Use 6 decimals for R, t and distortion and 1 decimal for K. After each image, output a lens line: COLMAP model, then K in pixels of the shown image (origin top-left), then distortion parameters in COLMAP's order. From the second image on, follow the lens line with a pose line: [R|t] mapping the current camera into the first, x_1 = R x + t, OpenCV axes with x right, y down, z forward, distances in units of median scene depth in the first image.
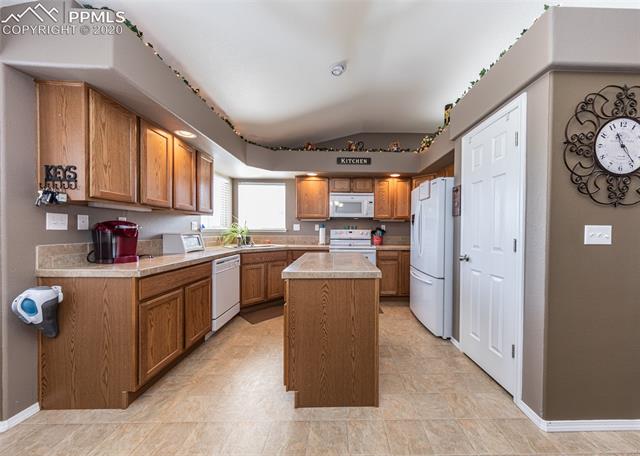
lens RADIAL K [[218.0, 0, 337.7], [0, 218.0, 233.5], [0, 0, 1]] dist [0.000283, 0.000042]
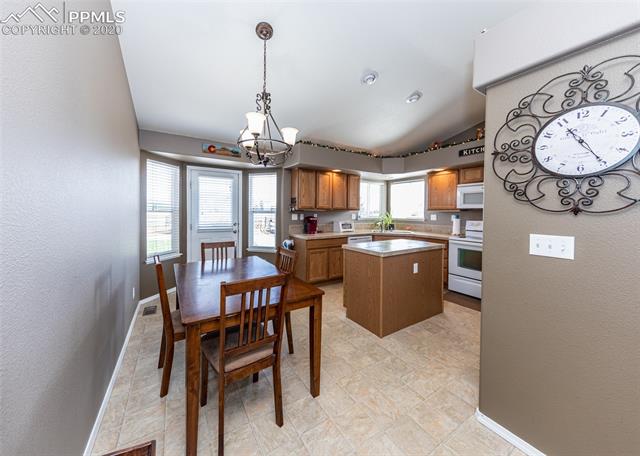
lens RADIAL K [[218.0, 0, 318.3], [0, 218.0, 215.8], [0, 0, 1]] dist [0.000263, -0.000018]
pose [[0.530146, 0.013704, -0.847796, 0.515989], [-0.018105, 0.999824, 0.004839, -0.036703], [0.847713, 0.012784, 0.530301, -0.094449]]
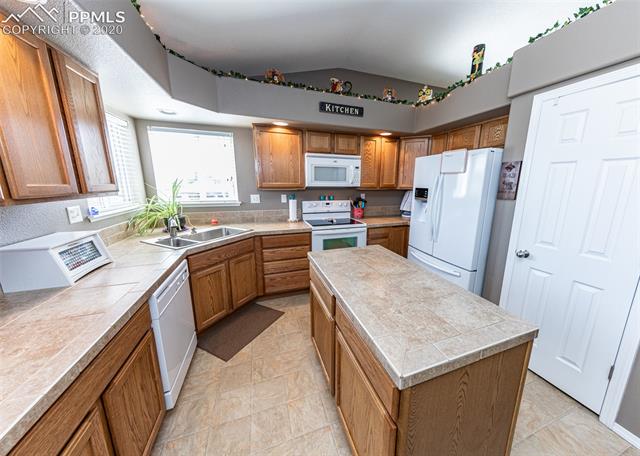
lens RADIAL K [[215.9, 0, 334.5], [0, 215.9, 226.3], [0, 0, 1]] dist [0.000498, -0.000078]
pose [[0.947157, -0.062305, 0.314660, -0.200448], [0.003012, 0.982639, 0.185501, -0.084038], [-0.320755, -0.174751, 0.930902, 0.271512]]
